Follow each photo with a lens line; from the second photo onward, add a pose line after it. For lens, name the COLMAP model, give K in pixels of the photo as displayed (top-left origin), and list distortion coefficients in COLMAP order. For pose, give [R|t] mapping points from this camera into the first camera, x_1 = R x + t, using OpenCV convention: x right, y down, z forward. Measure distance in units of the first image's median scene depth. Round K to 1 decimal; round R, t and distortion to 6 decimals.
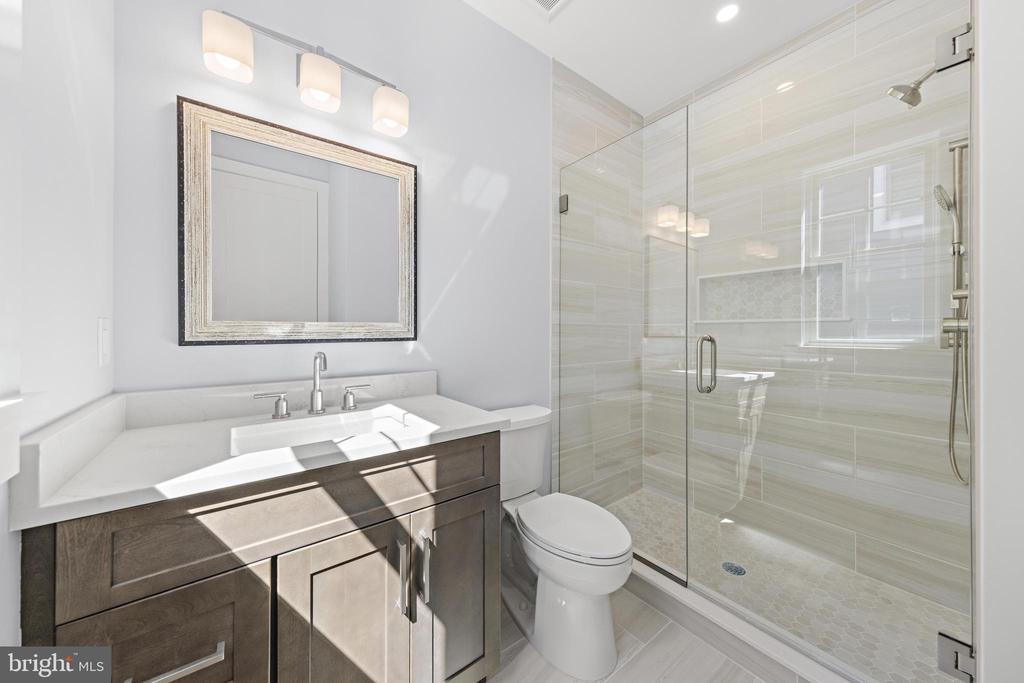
lens RADIAL K [[350.9, 0, 510.4], [0, 350.9, 337.8], [0, 0, 1]] dist [0.001697, 0.000037]
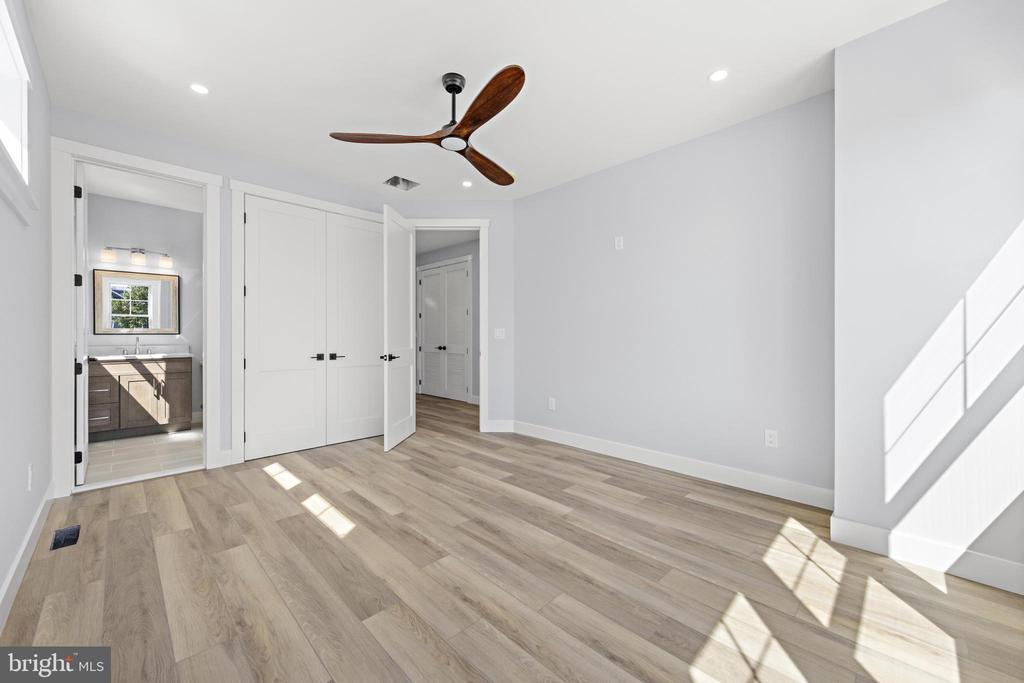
lens RADIAL K [[408.0, 0, 515.9], [0, 408.0, 339.2], [0, 0, 1]] dist [0.007339, -0.001451]
pose [[0.992671, 0.000030, 0.120850, 3.378613], [0.000222, 0.999998, -0.002069, 0.090105], [-0.120849, 0.002080, 0.992669, -4.384716]]
